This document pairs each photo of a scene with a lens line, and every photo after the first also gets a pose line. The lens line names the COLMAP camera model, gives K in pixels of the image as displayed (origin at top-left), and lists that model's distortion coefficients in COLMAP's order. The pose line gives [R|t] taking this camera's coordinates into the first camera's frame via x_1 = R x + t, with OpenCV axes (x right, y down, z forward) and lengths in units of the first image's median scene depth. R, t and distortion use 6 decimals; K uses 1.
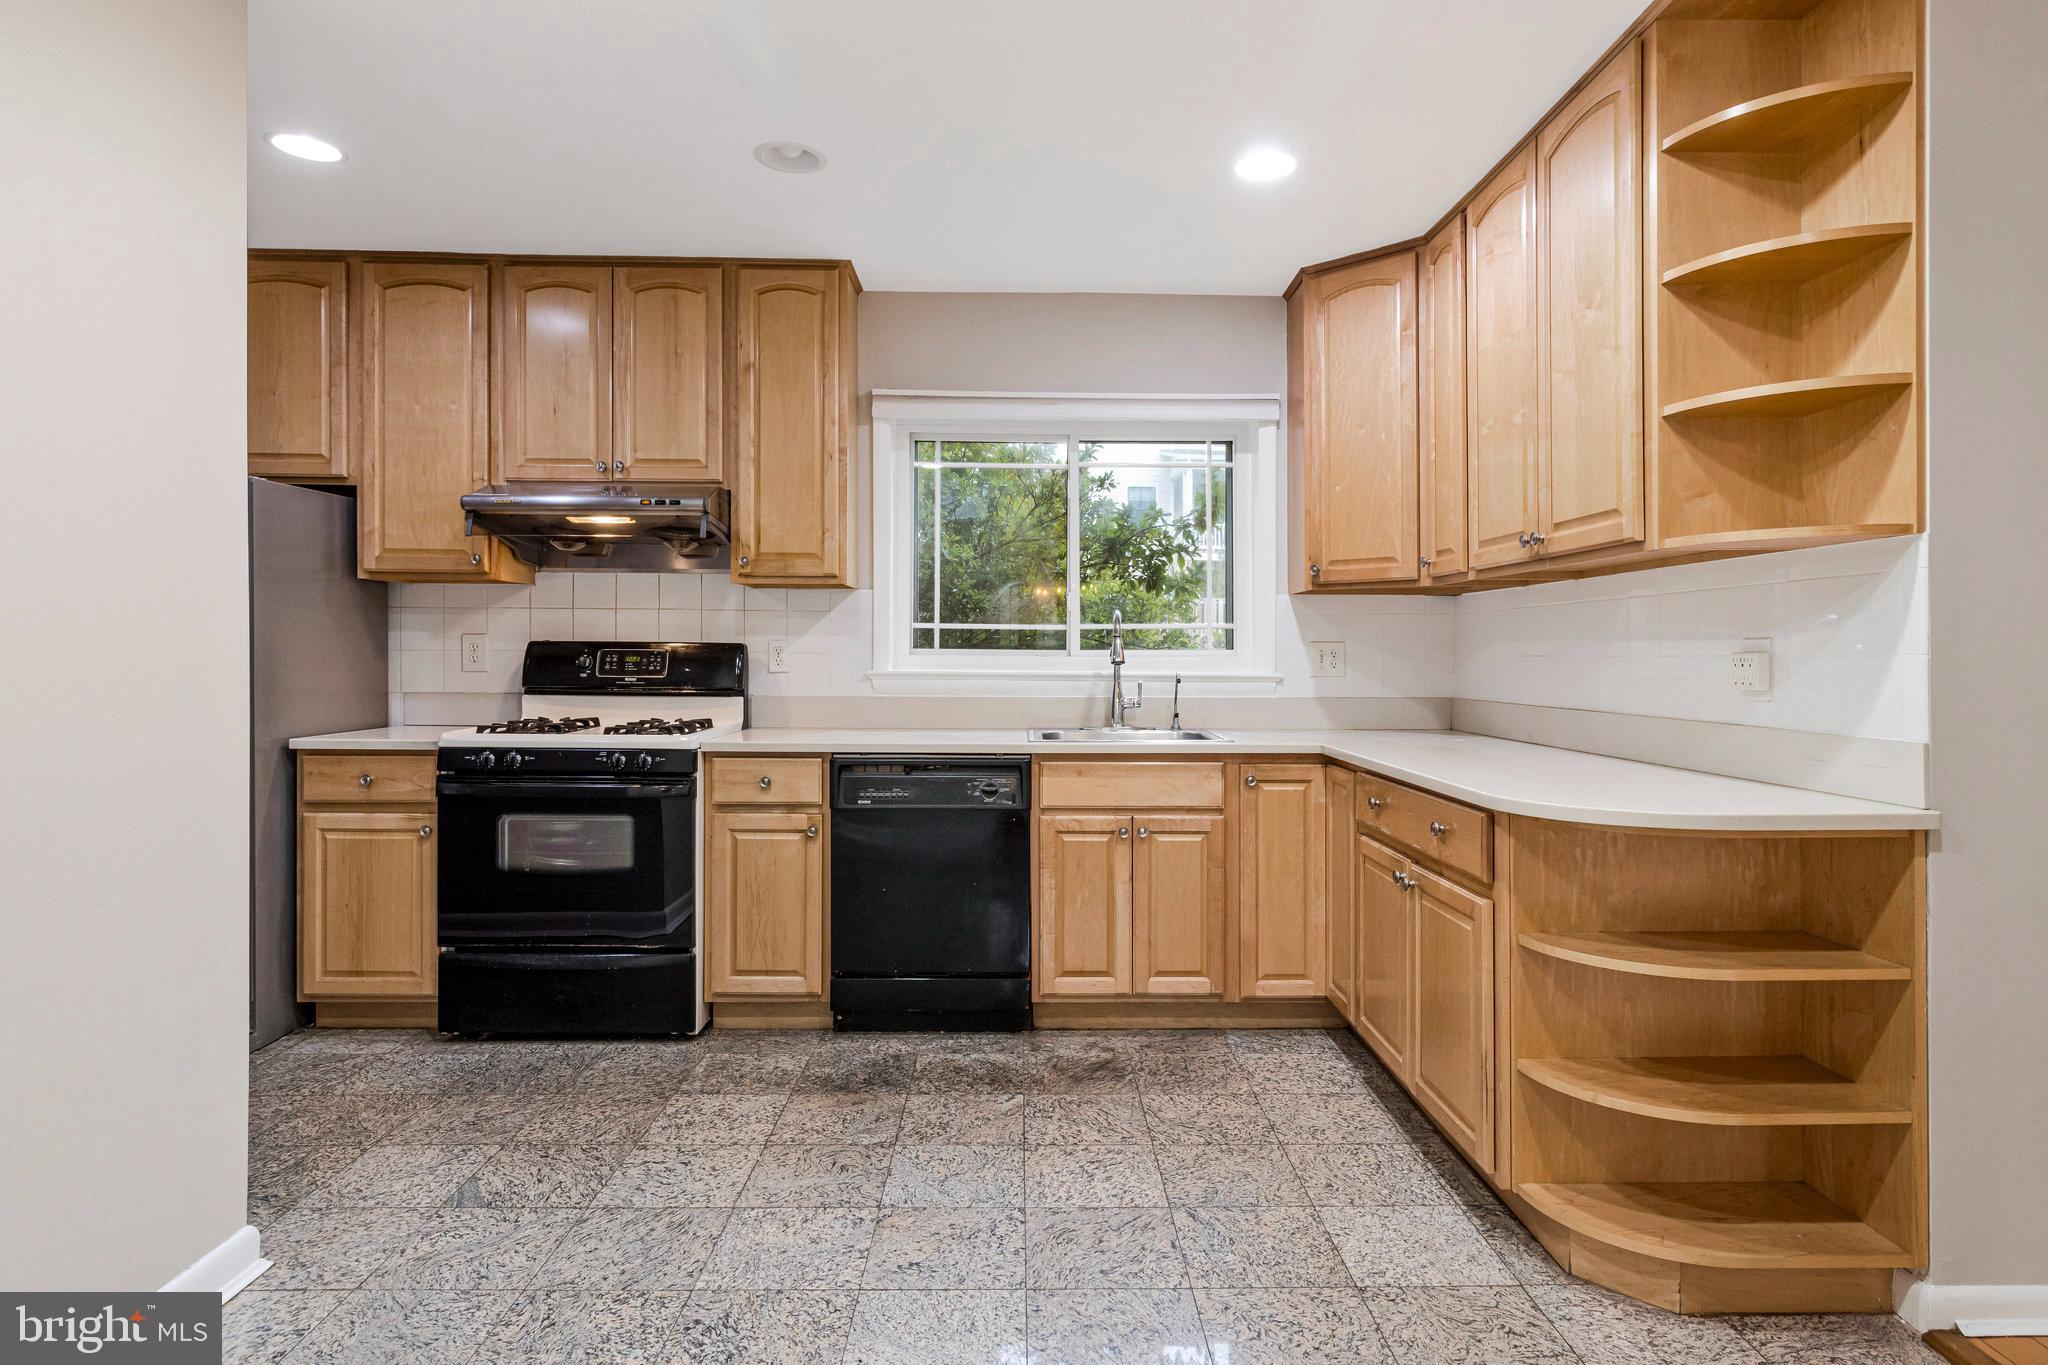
lens RADIAL K [[1138.5, 0, 1038.7], [0, 1138.5, 652.3], [0, 0, 1]] dist [0.003064, -0.000110]
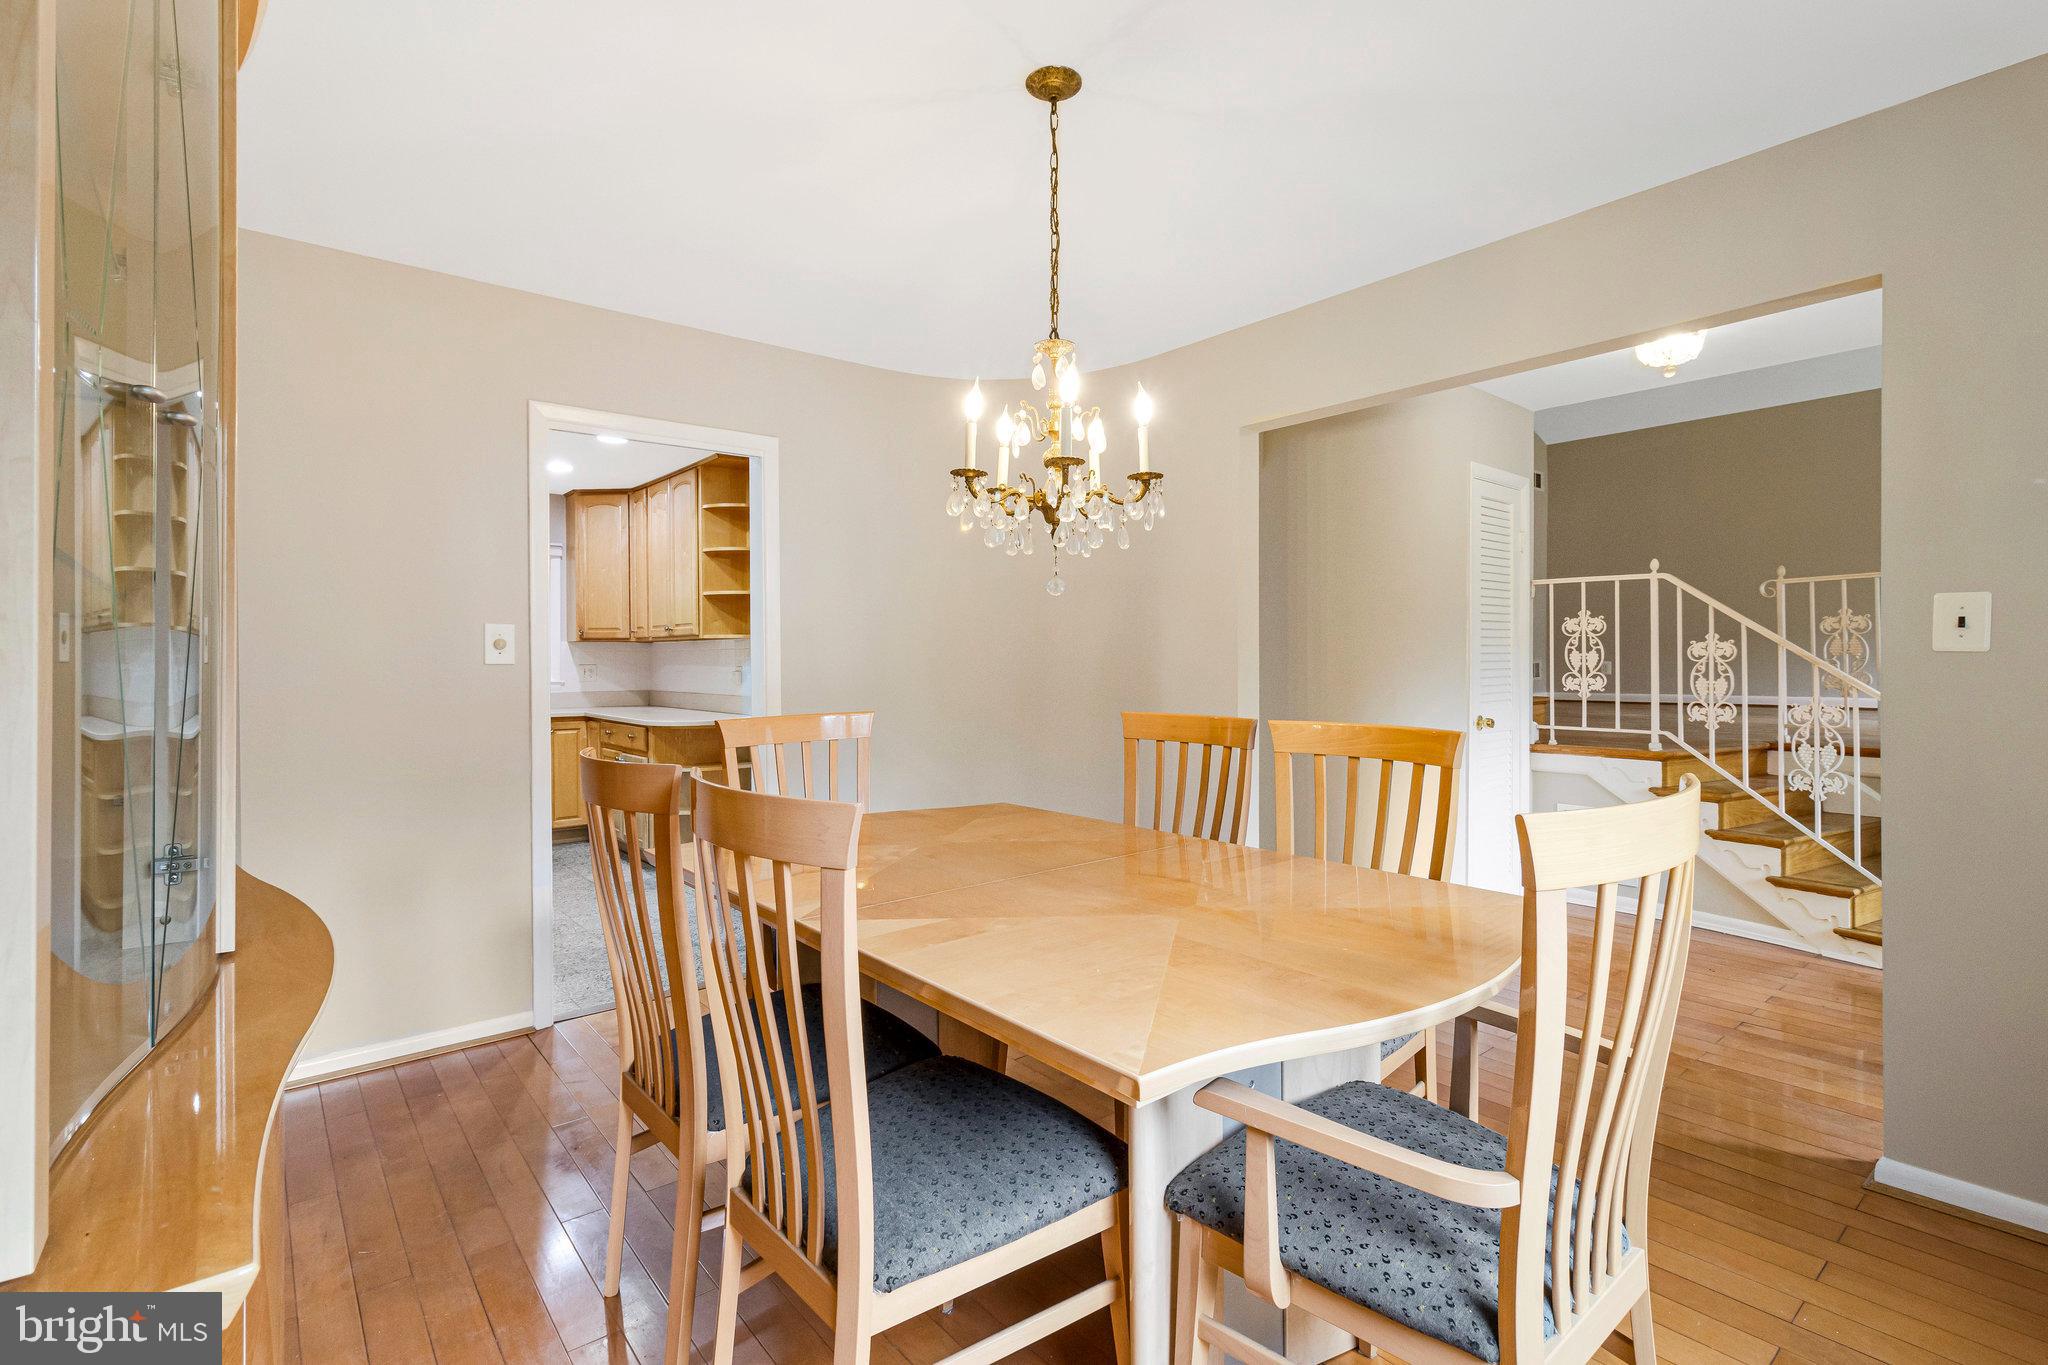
lens RADIAL K [[974.7, 0, 1024.9], [0, 974.7, 666.2], [0, 0, 1]] dist [0.001483, 0.001036]
pose [[0.784704, -0.008416, 0.619814, -0.313985], [0.002759, 0.999945, 0.010085, -0.031180], [-0.619865, -0.006204, 0.784684, -1.253289]]
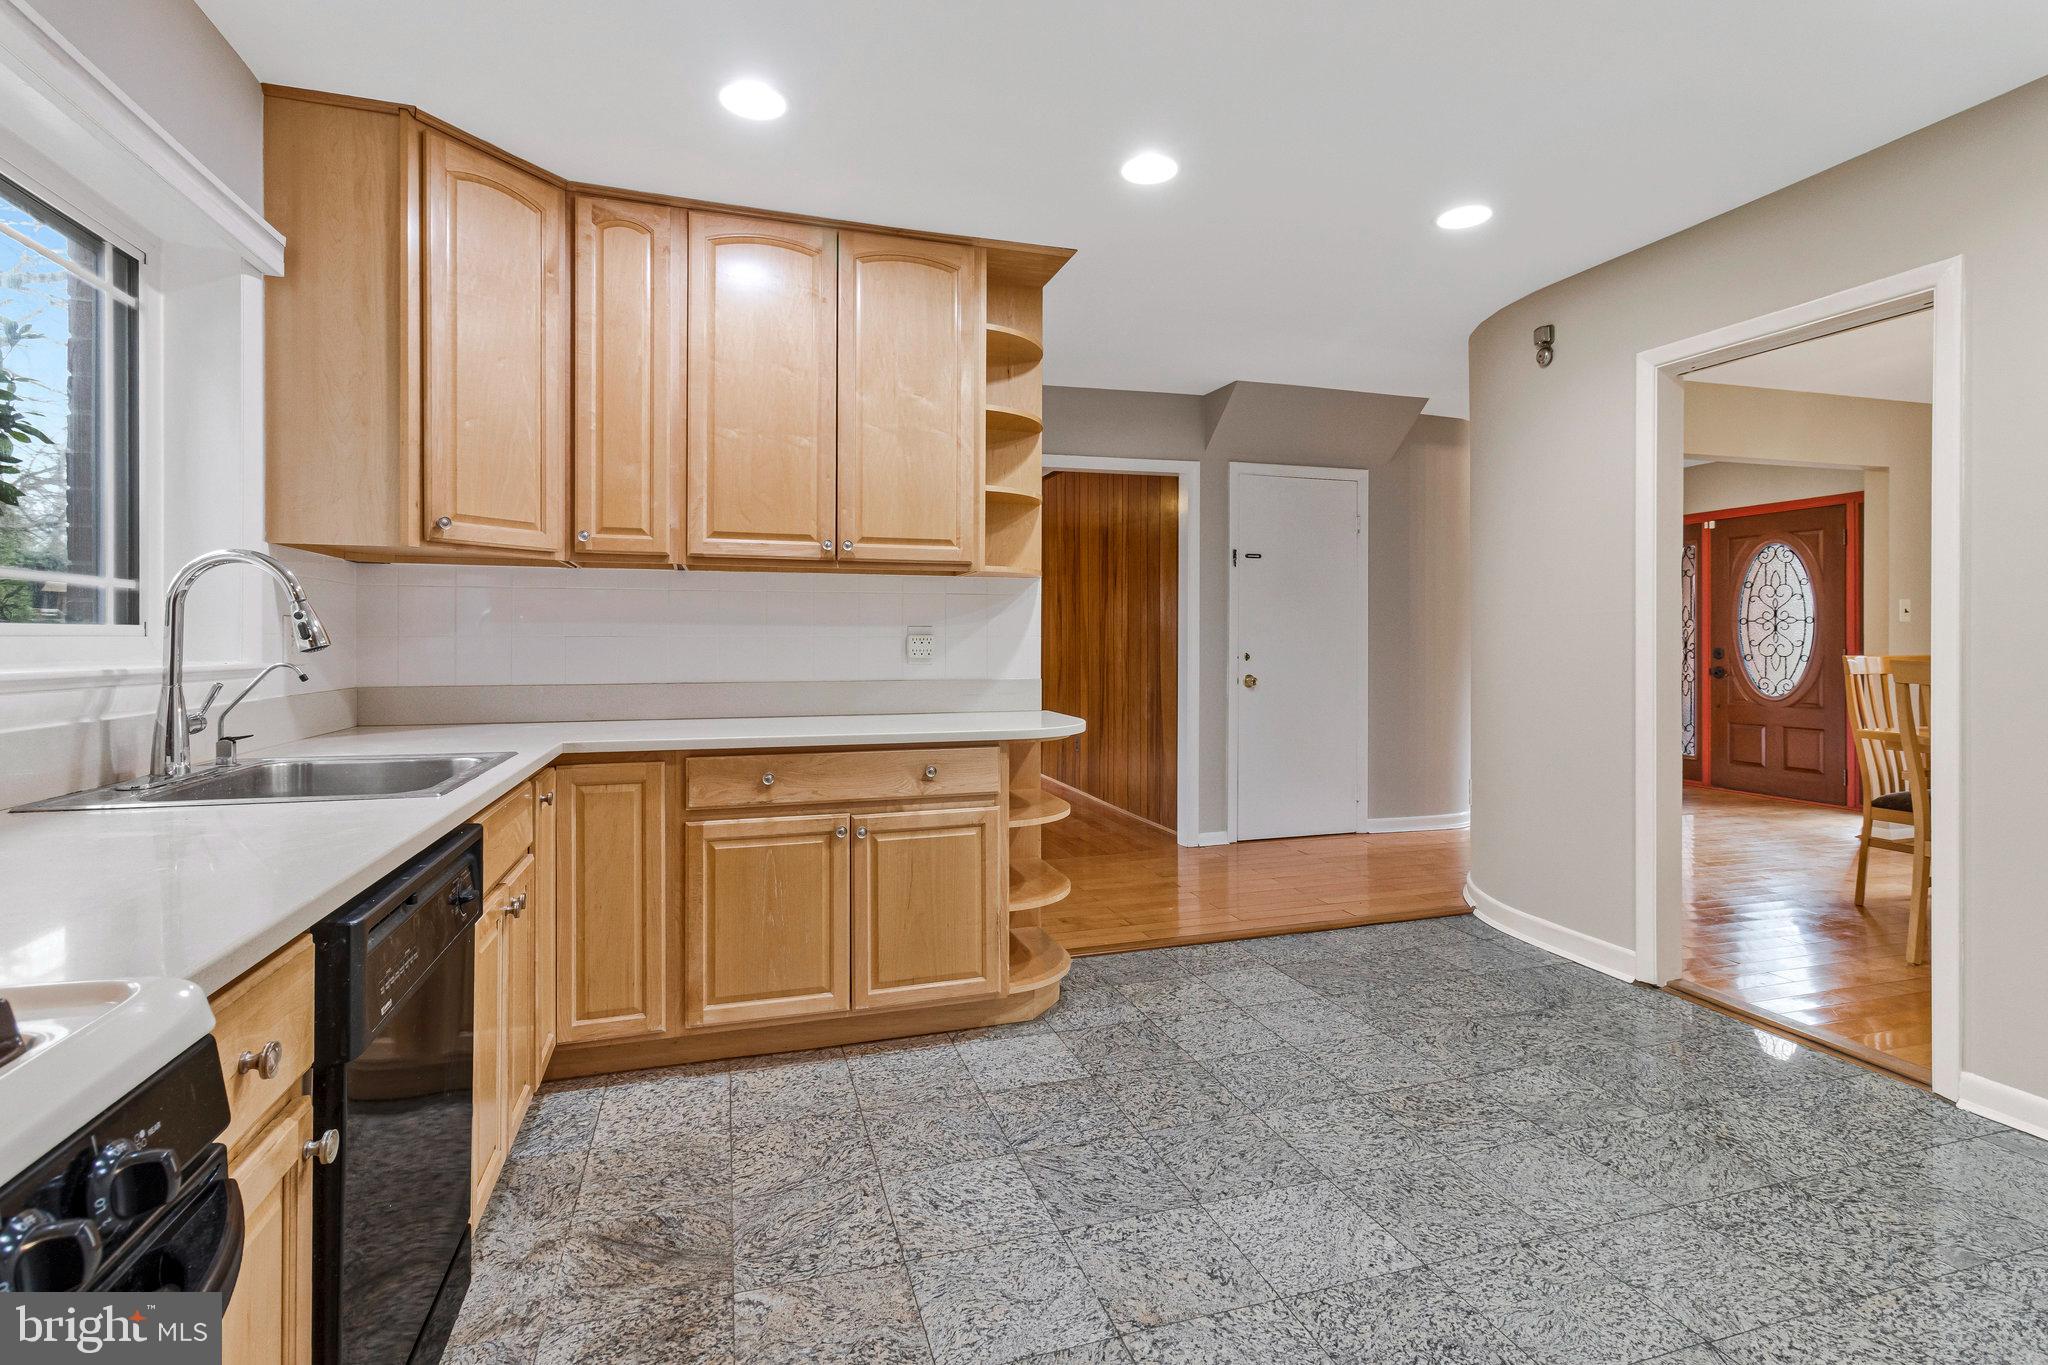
lens RADIAL K [[974.7, 0, 1035.8], [0, 974.7, 650.7], [0, 0, 1]] dist [0.001483, 0.001036]
pose [[-0.291564, -0.011266, 0.956485, -0.663106], [-0.003161, 0.999937, 0.010814, 0.005282], [-0.956546, 0.000130, -0.291581, 1.088556]]
